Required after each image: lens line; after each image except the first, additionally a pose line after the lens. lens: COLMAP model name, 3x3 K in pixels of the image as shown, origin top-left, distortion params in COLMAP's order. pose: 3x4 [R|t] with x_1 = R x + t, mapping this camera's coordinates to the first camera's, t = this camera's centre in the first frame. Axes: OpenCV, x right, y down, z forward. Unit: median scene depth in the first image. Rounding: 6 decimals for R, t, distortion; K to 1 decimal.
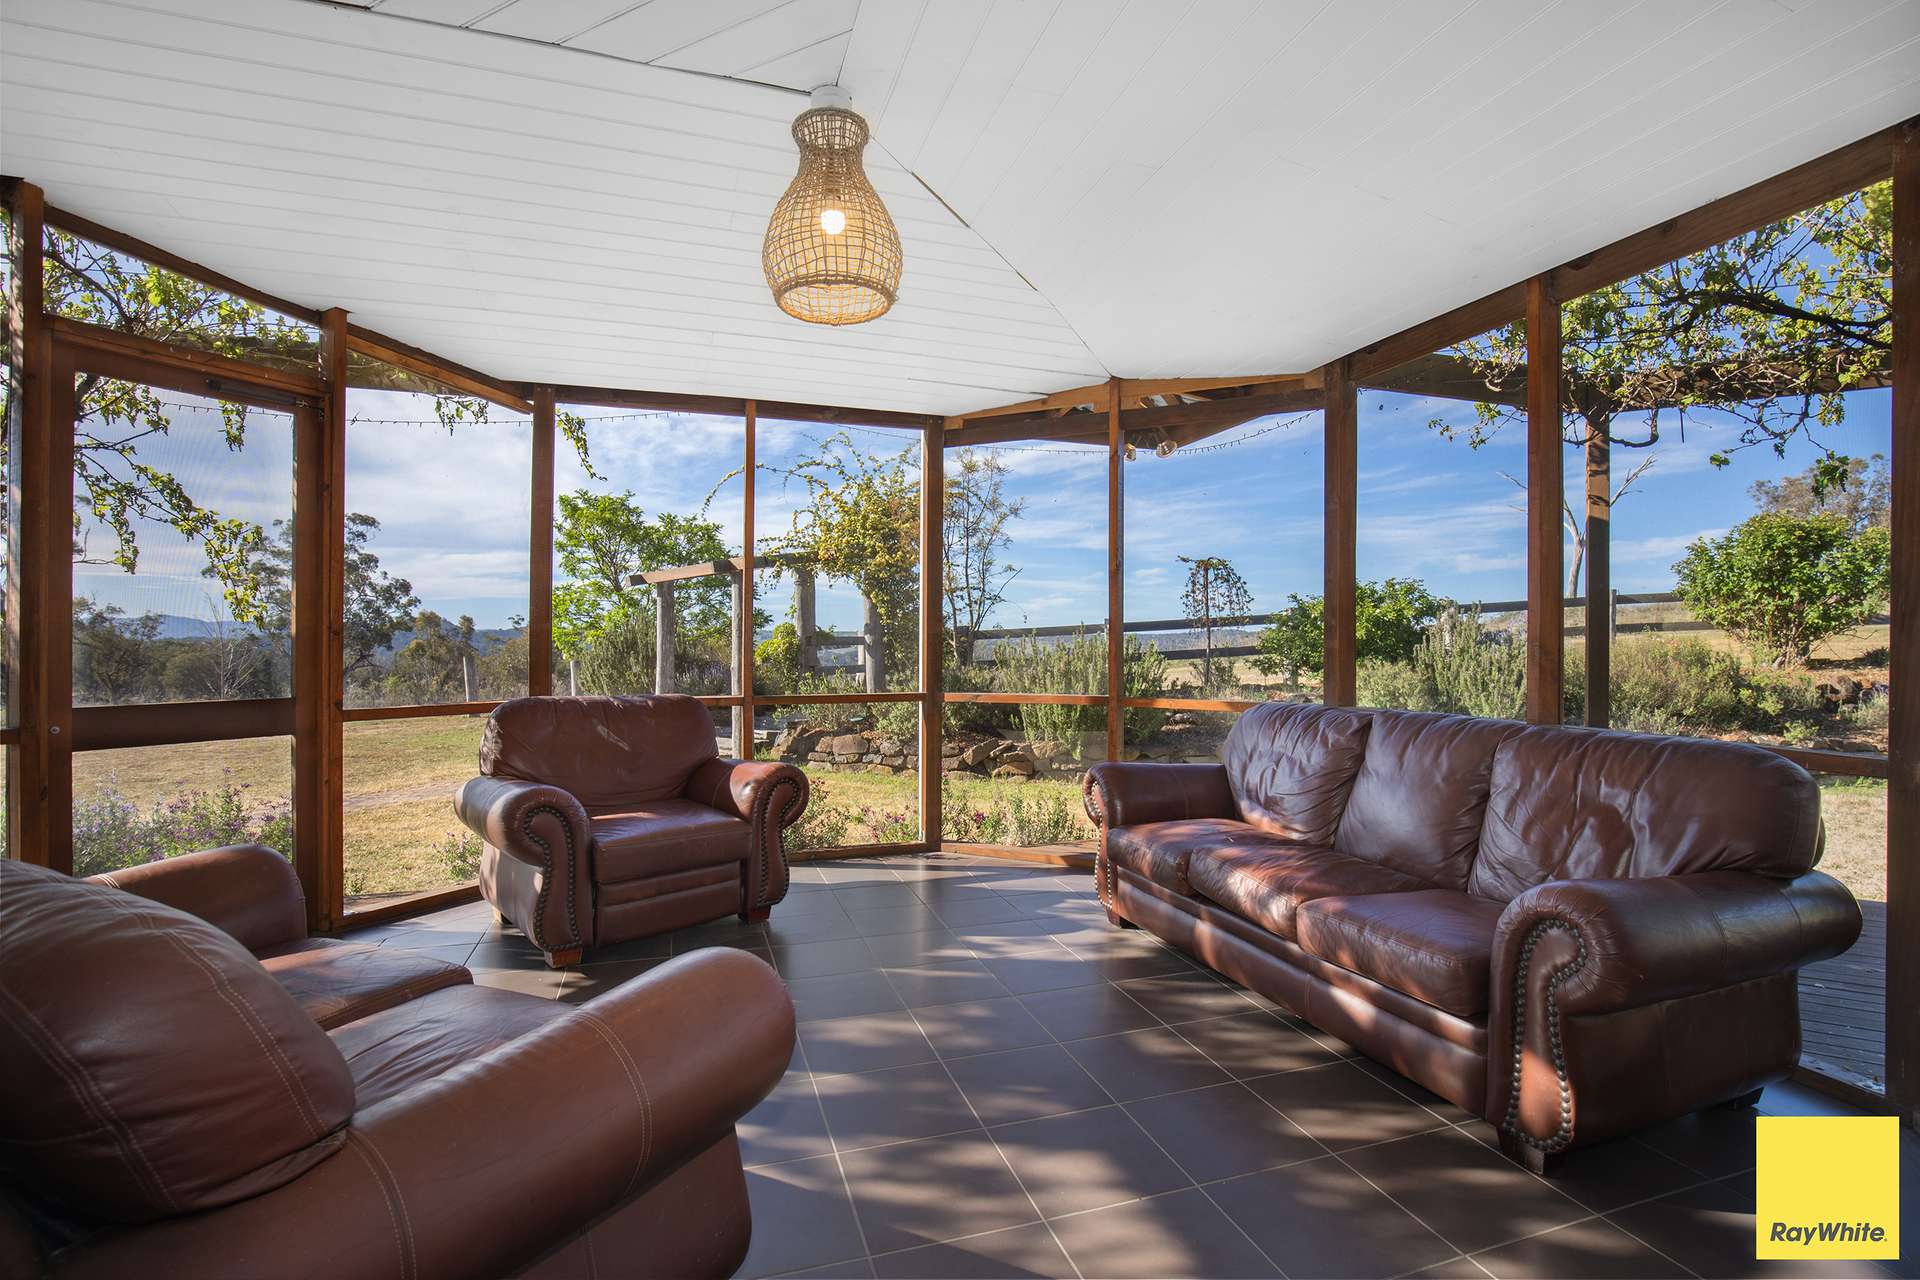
lens RADIAL K [[873.1, 0, 970.8], [0, 873.1, 637.2], [0, 0, 1]] dist [-0.016270, -0.000404]
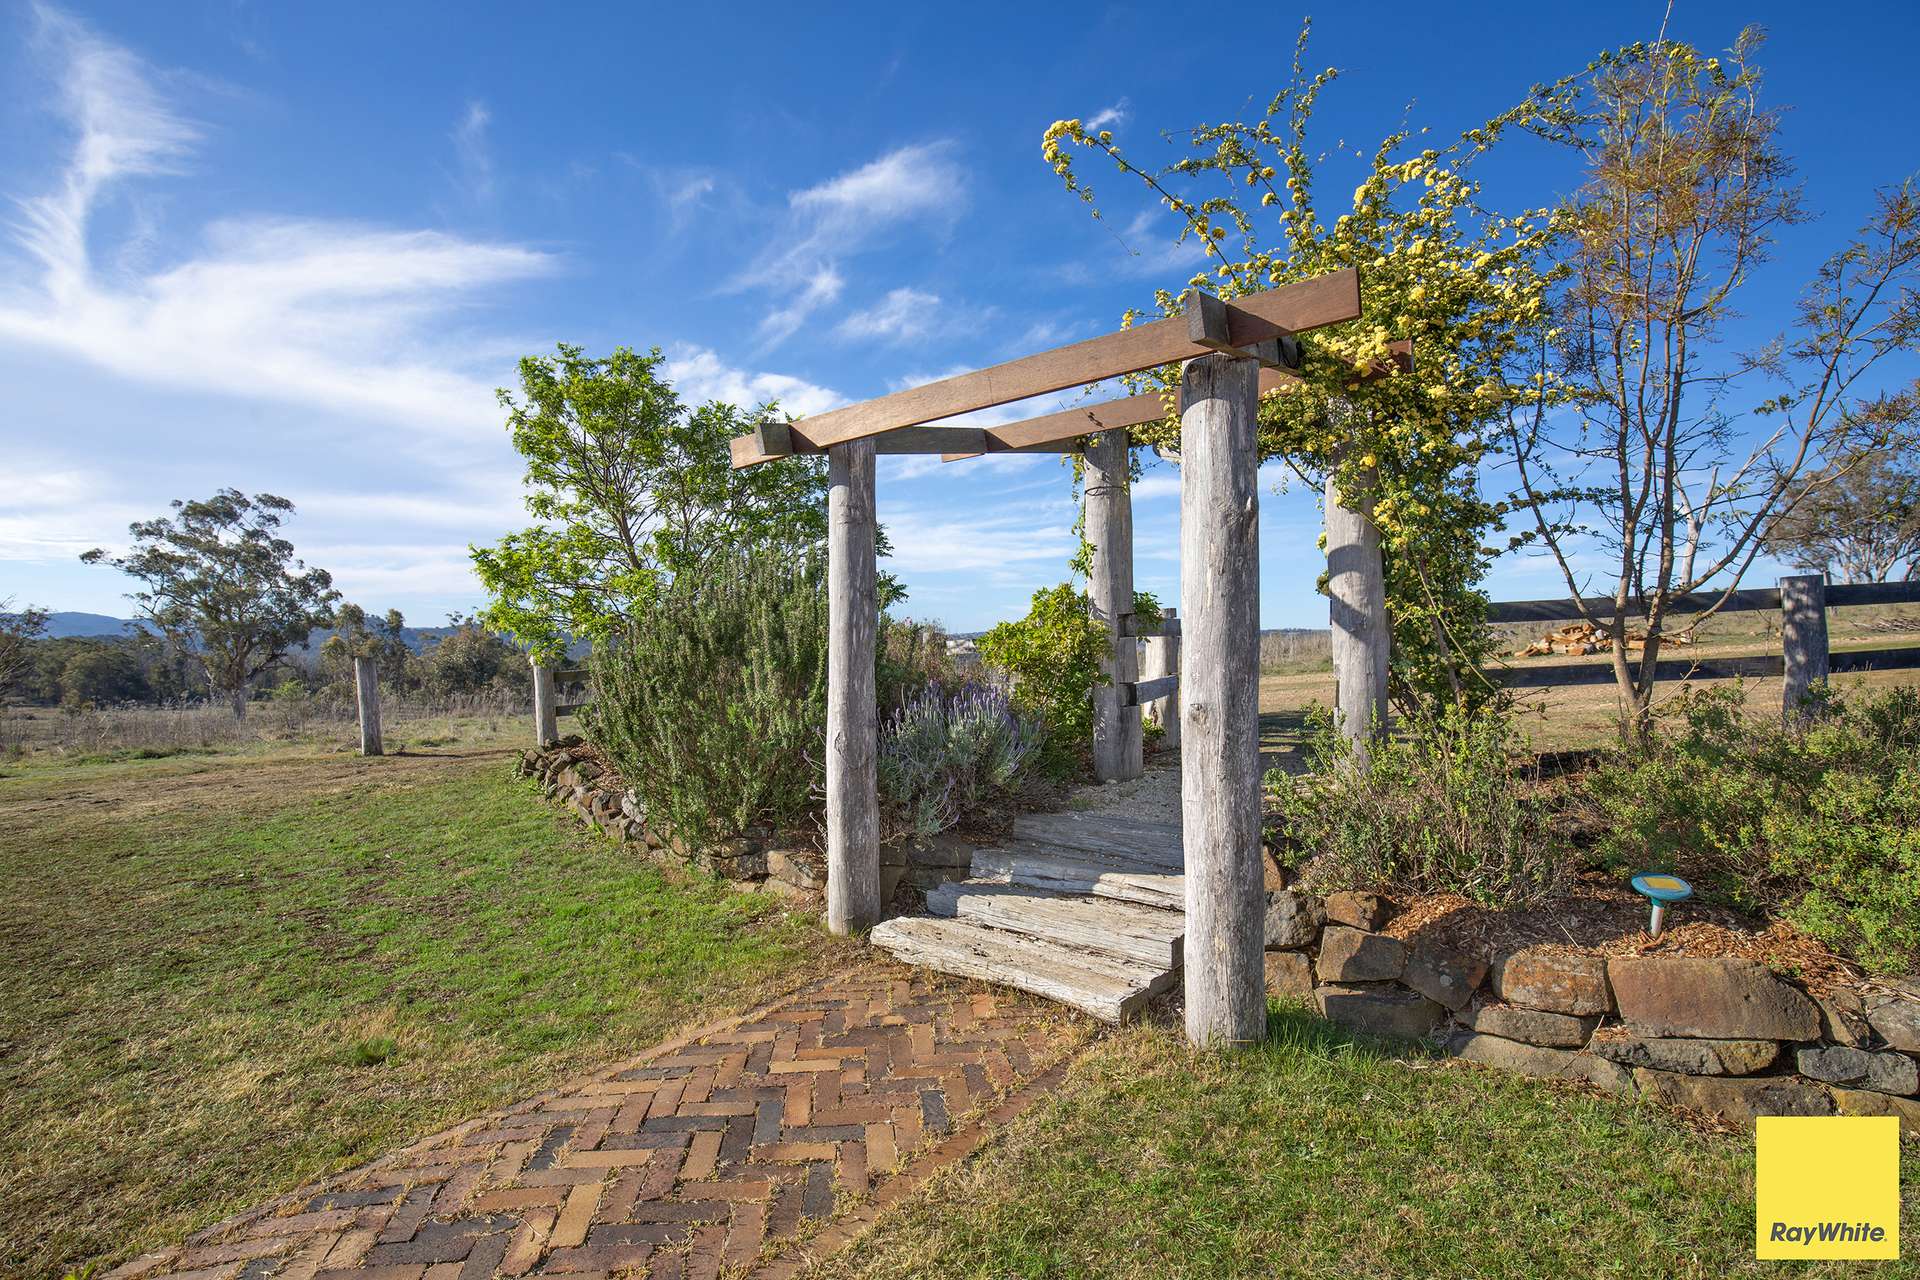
lens RADIAL K [[873.1, 0, 967.5], [0, 873.1, 635.0], [0, 0, 1]] dist [-0.016270, -0.000404]
pose [[0.998668, 0.001932, 0.051565, -0.050425], [-0.001791, 0.999995, -0.002779, 0.001967], [-0.051571, 0.002683, 0.998666, 0.101456]]
